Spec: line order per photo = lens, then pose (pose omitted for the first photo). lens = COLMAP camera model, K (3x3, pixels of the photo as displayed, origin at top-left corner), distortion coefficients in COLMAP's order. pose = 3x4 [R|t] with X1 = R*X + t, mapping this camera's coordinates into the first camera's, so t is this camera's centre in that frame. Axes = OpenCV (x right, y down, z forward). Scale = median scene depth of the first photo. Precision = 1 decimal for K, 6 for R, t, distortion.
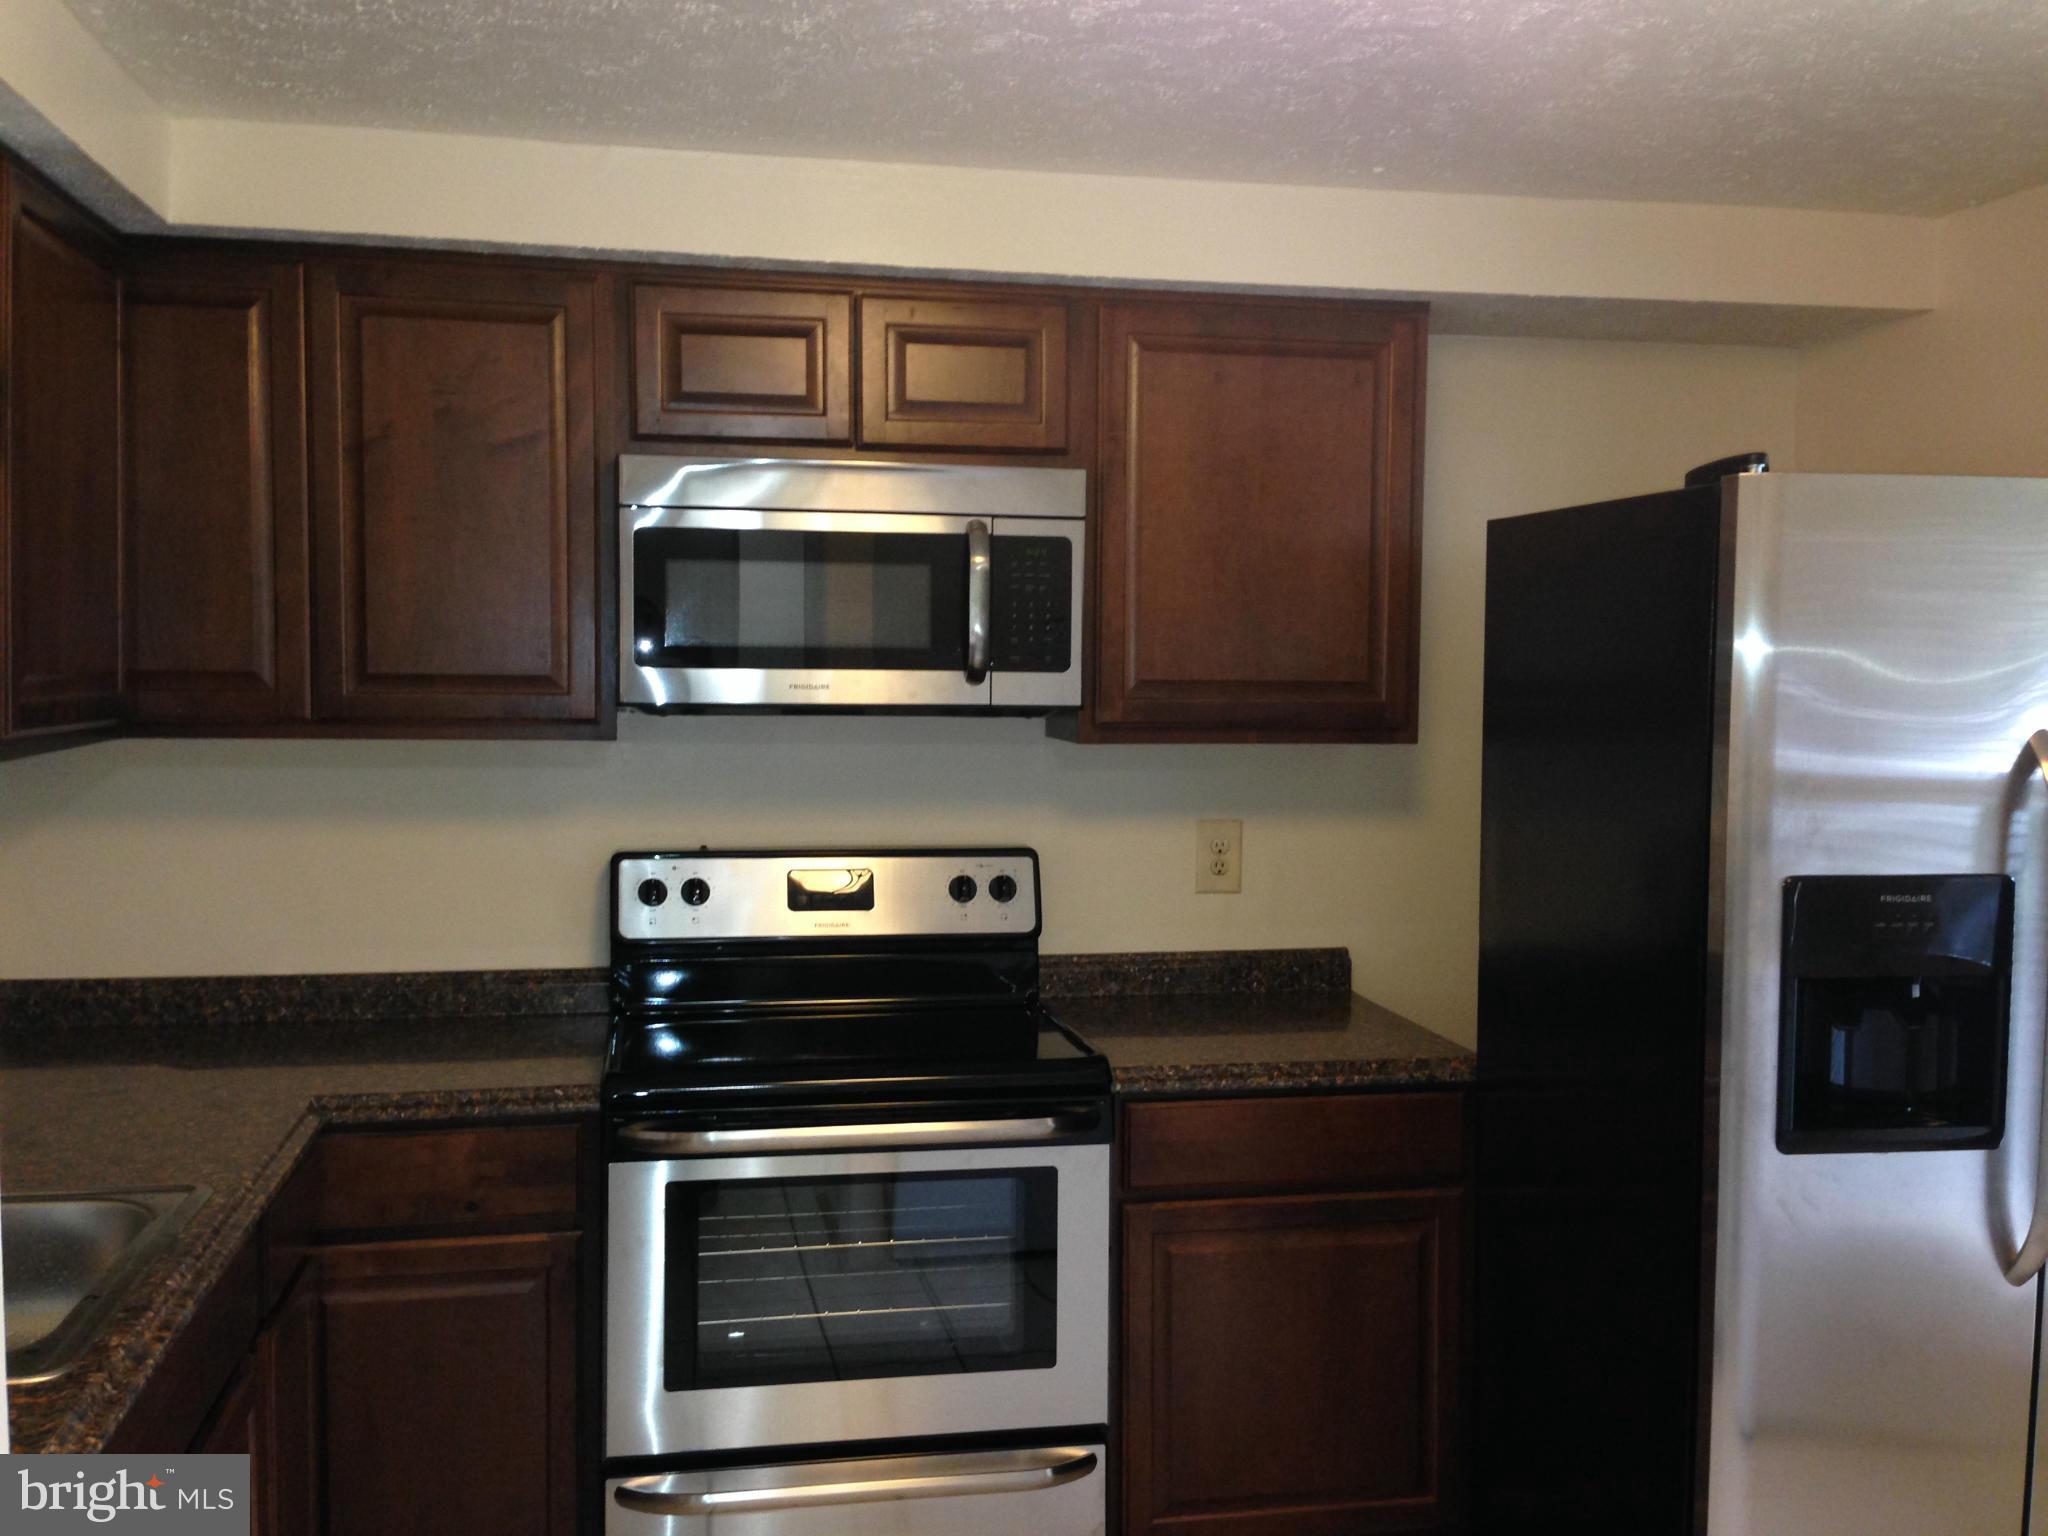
lens RADIAL K [[1935.3, 0, 1035.4], [0, 1935.3, 780.1], [0, 0, 1]] dist [0.129287, -0.159511]
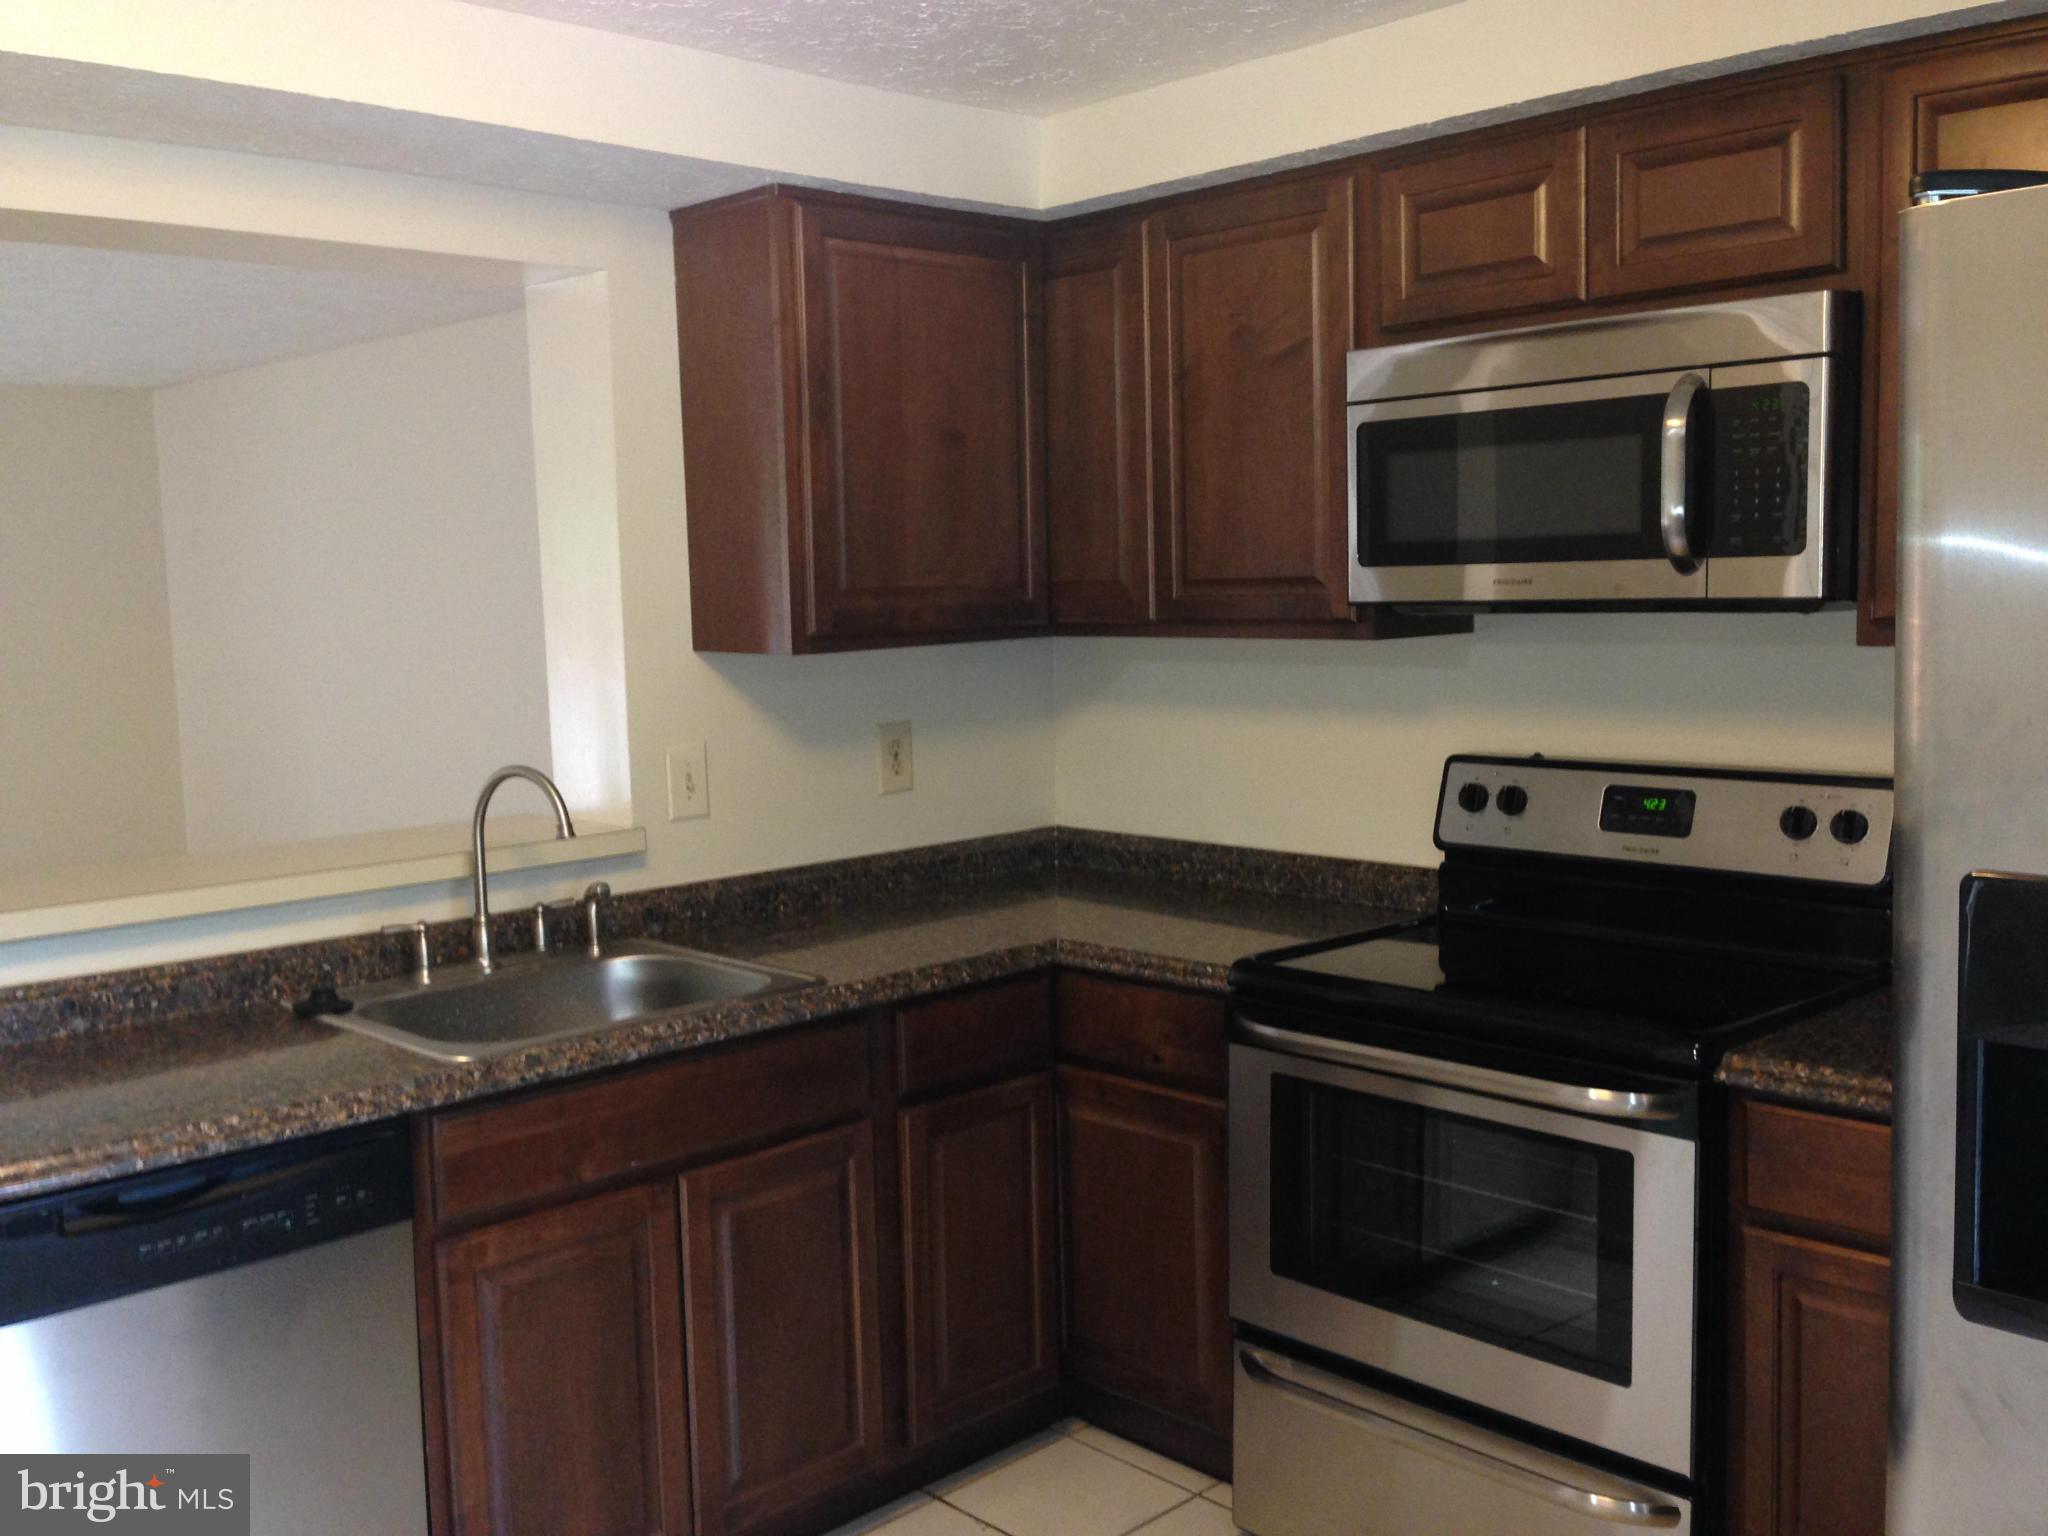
lens RADIAL K [[1935.3, 0, 1035.4], [0, 1935.3, 780.1], [0, 0, 1]] dist [0.129287, -0.159511]
pose [[0.550598, 0.065406, -0.832204, 0.520485], [-0.022618, 0.997729, 0.063450, -0.008104], [0.834464, -0.016113, 0.550827, 0.301153]]
